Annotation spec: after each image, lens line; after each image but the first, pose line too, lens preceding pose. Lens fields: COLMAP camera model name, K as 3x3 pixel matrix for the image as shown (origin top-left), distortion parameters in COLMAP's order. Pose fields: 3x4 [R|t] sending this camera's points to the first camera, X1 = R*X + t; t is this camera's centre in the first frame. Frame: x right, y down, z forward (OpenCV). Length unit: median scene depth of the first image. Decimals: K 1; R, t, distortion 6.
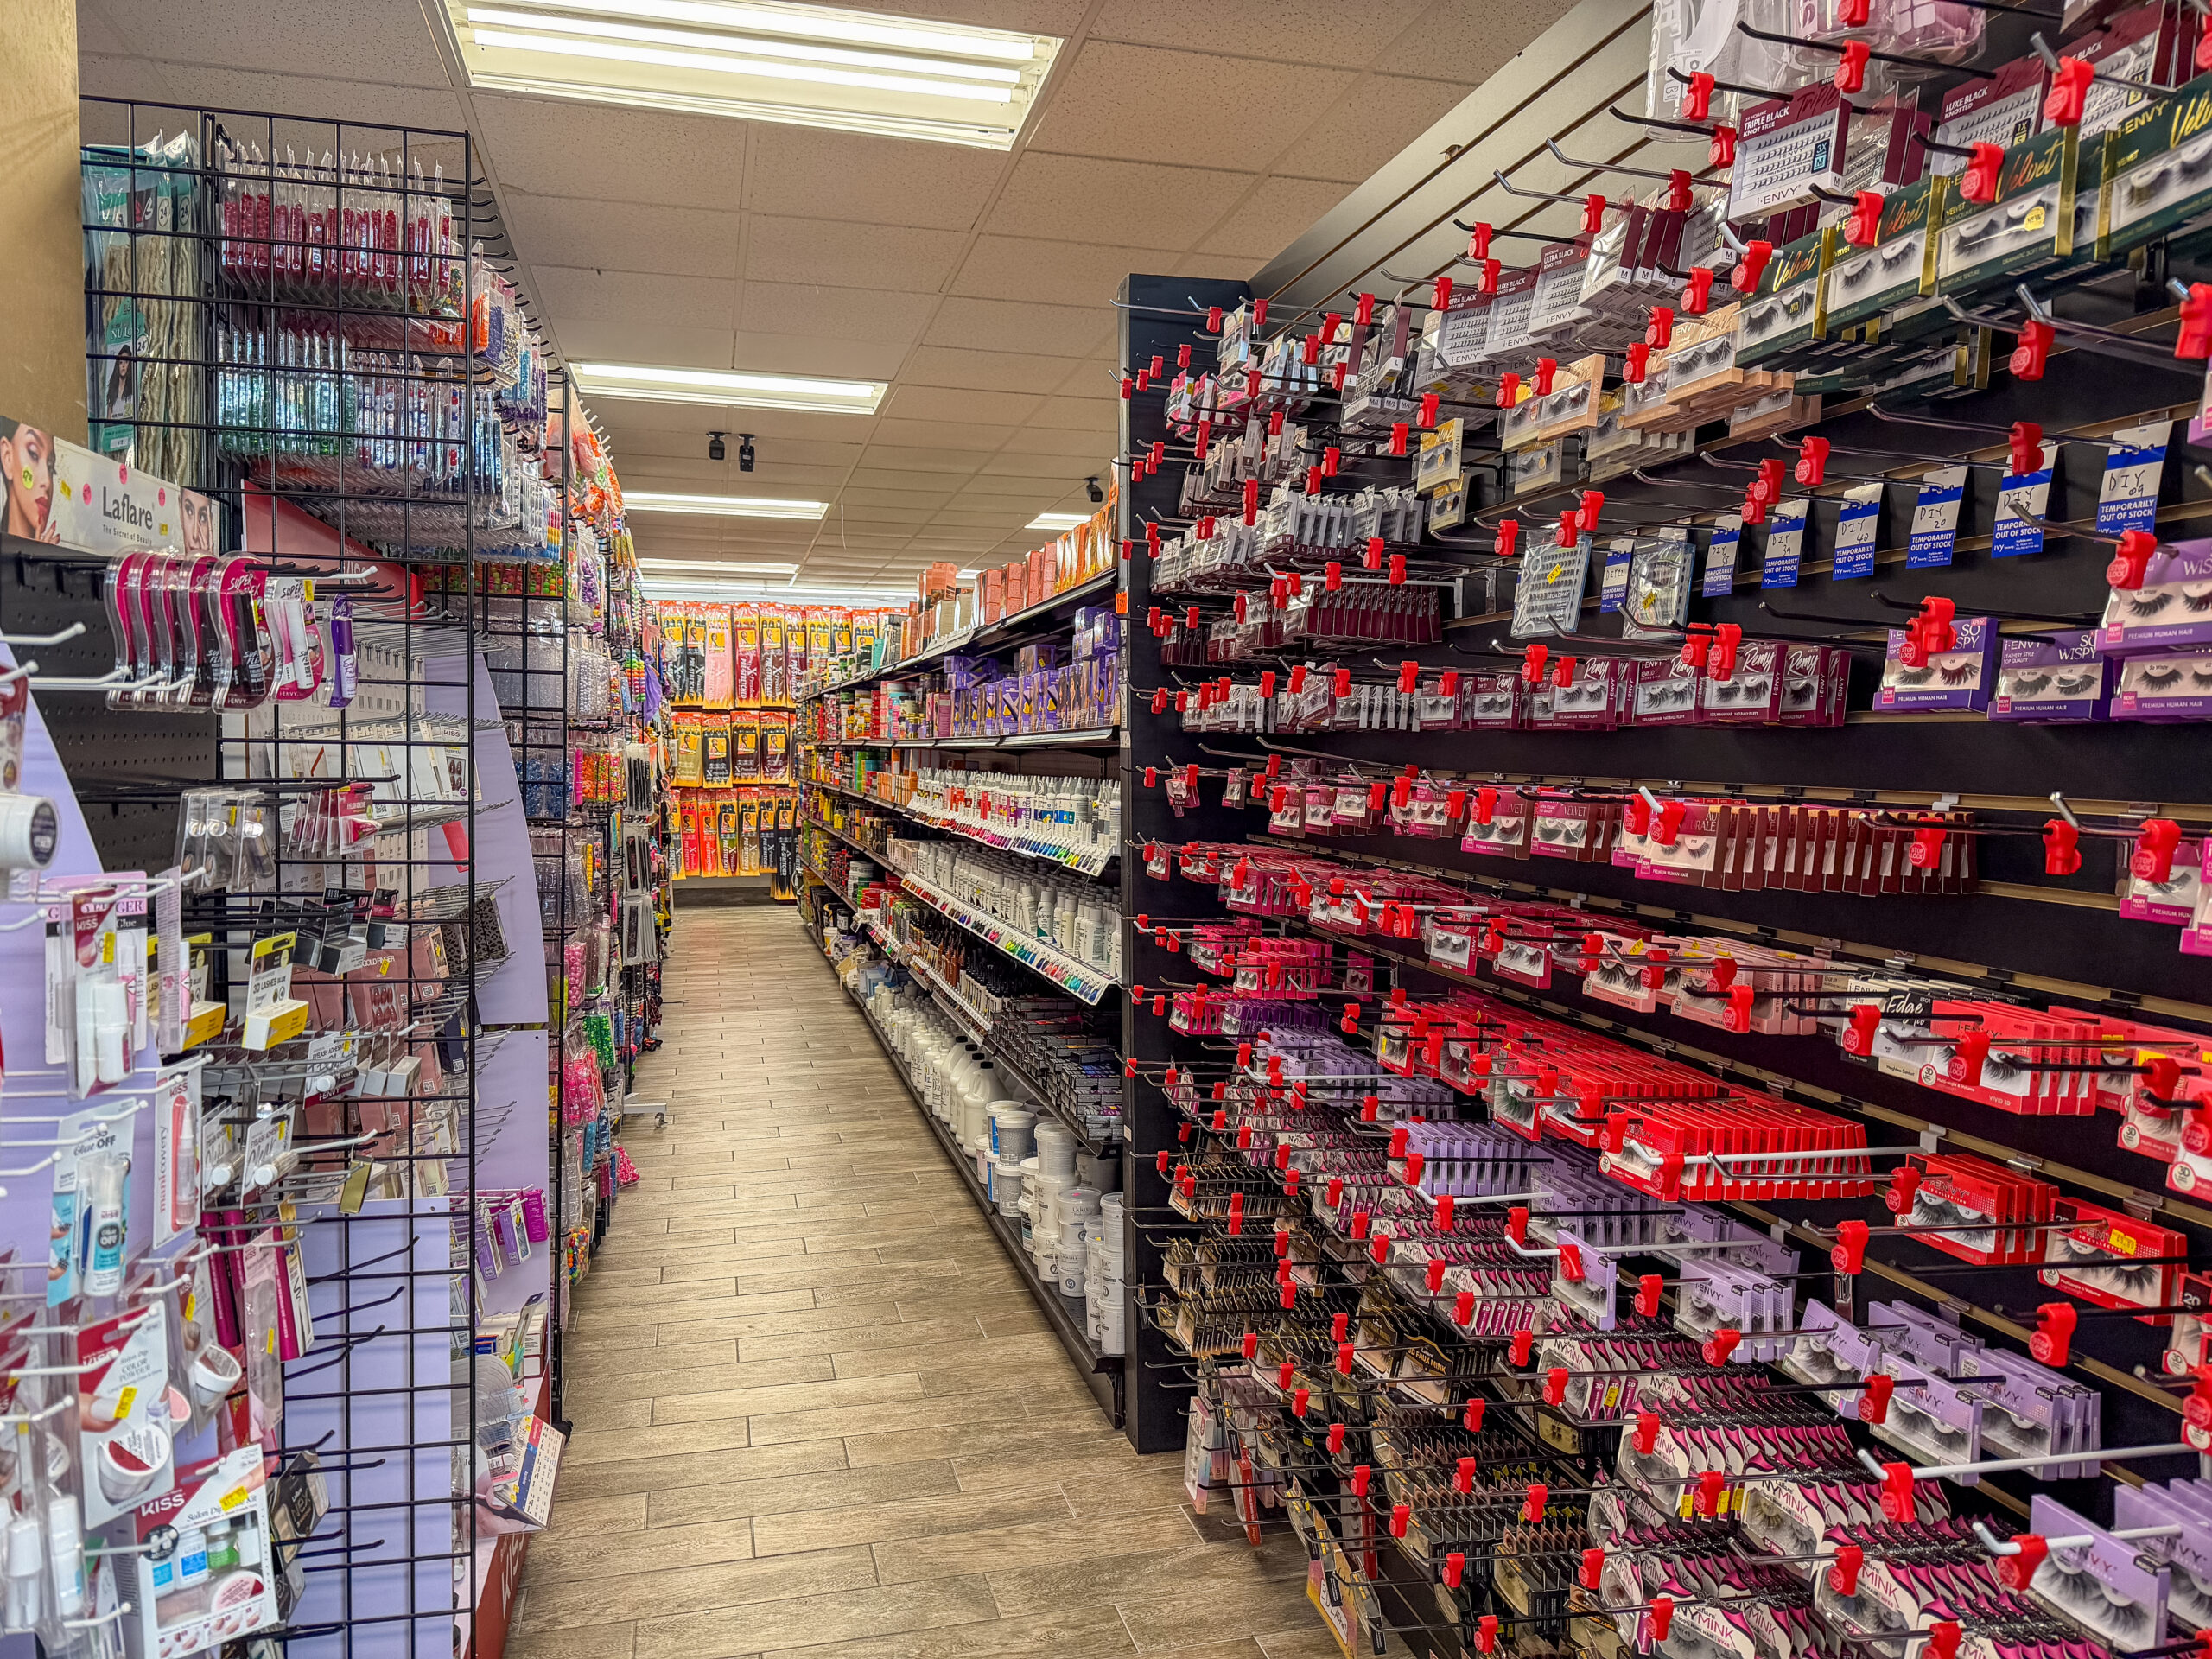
lens RADIAL K [[1581.3, 0, 1102.4], [0, 1581.3, 827.2], [0, 0, 1]] dist [0.001752, 0.000643]
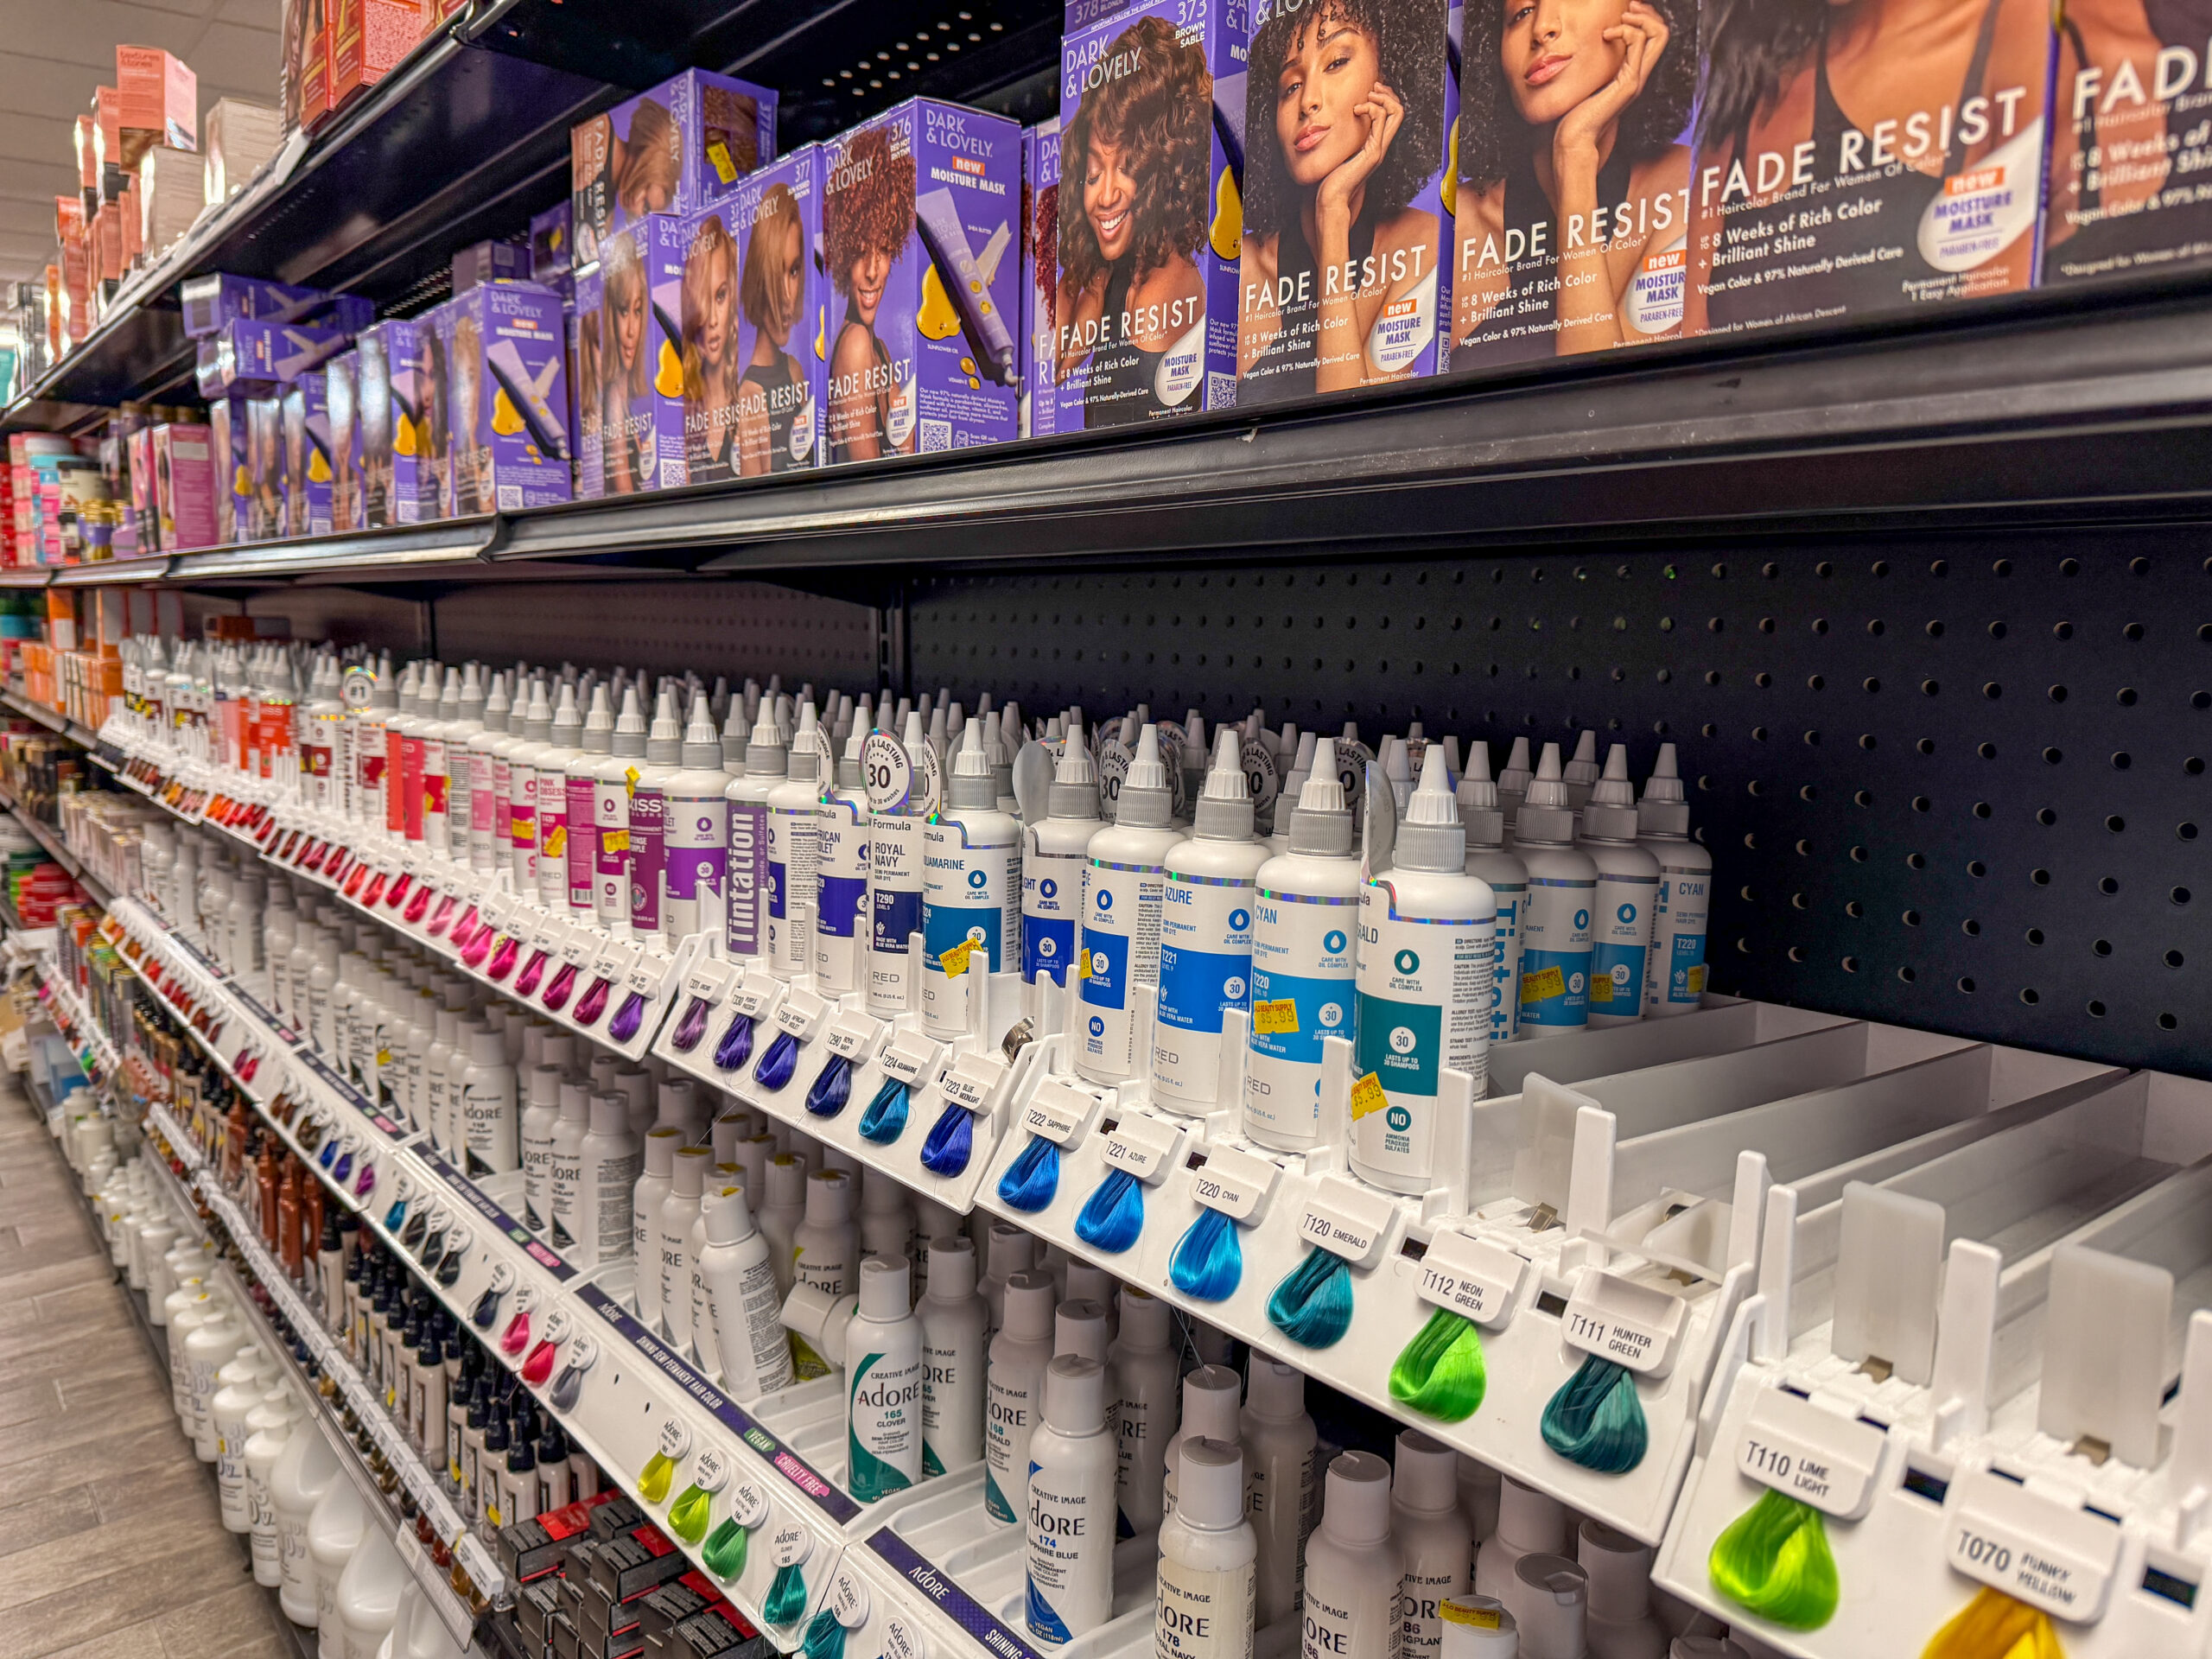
lens RADIAL K [[1581.3, 0, 1105.3], [0, 1581.3, 838.0], [0, 0, 1]] dist [0.001752, 0.000643]
pose [[0.909067, -0.068068, 0.411053, -0.056958], [0.025649, 0.993836, 0.107850, -0.022943], [-0.415860, -0.087499, 0.905209, 0.515616]]
